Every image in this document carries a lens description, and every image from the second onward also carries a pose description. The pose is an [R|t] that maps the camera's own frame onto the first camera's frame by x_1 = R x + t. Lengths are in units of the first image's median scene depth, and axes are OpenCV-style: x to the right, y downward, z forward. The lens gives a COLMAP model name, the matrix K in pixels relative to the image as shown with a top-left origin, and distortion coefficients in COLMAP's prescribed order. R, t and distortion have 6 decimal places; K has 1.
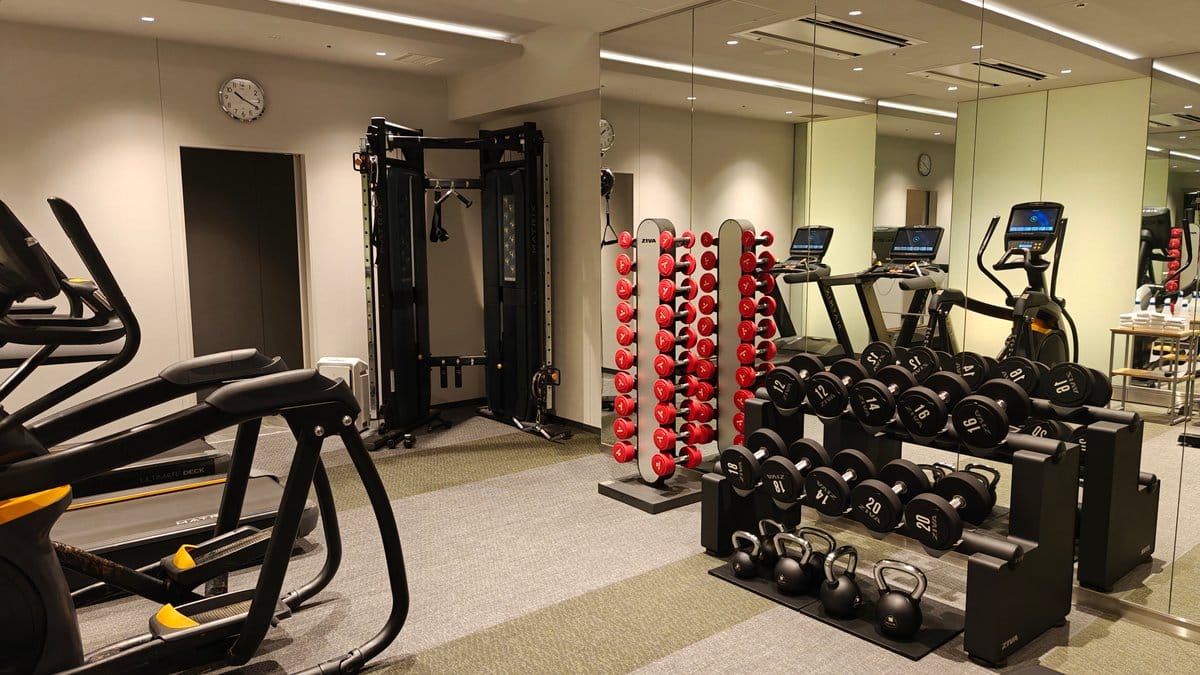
lens RADIAL K [[824.9, 0, 599.7], [0, 824.9, 337.3], [0, 0, 1]] dist [0.001843, -0.001120]
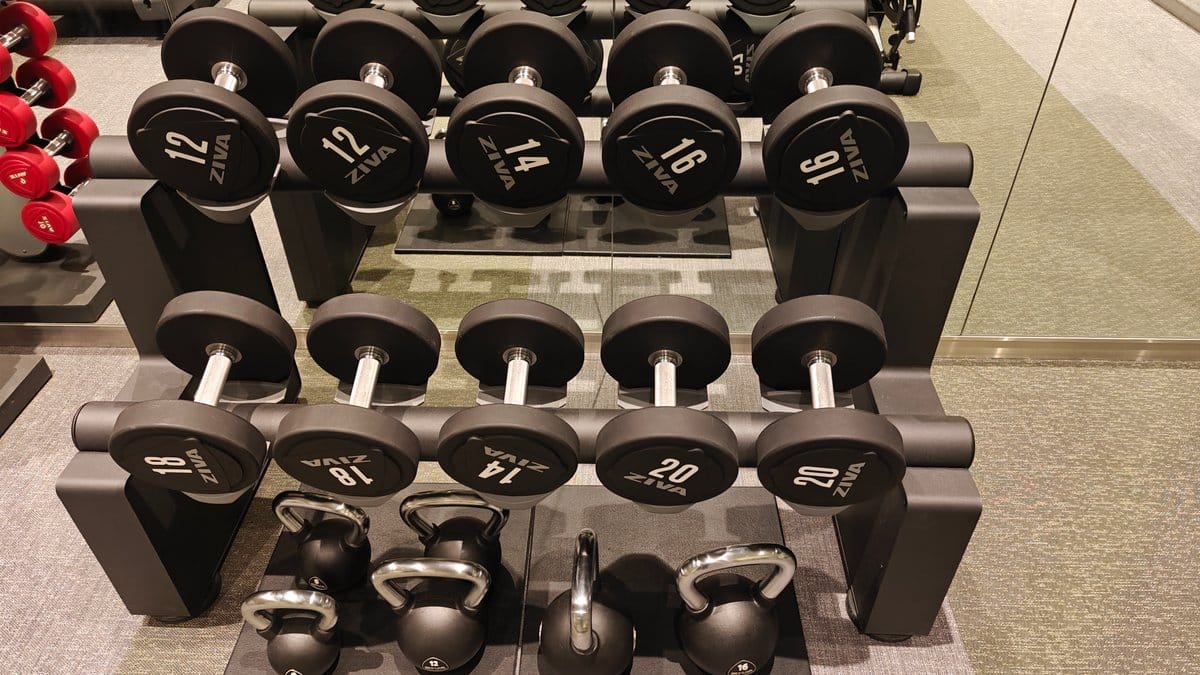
lens RADIAL K [[824.9, 0, 599.0], [0, 824.9, 338.8], [0, 0, 1]] dist [0.001843, -0.001120]
pose [[0.654299, -0.473846, 0.589374, 0.116470], [0.097233, 0.825597, 0.555820, -0.045597], [-0.749959, -0.306366, 0.586261, 0.778867]]
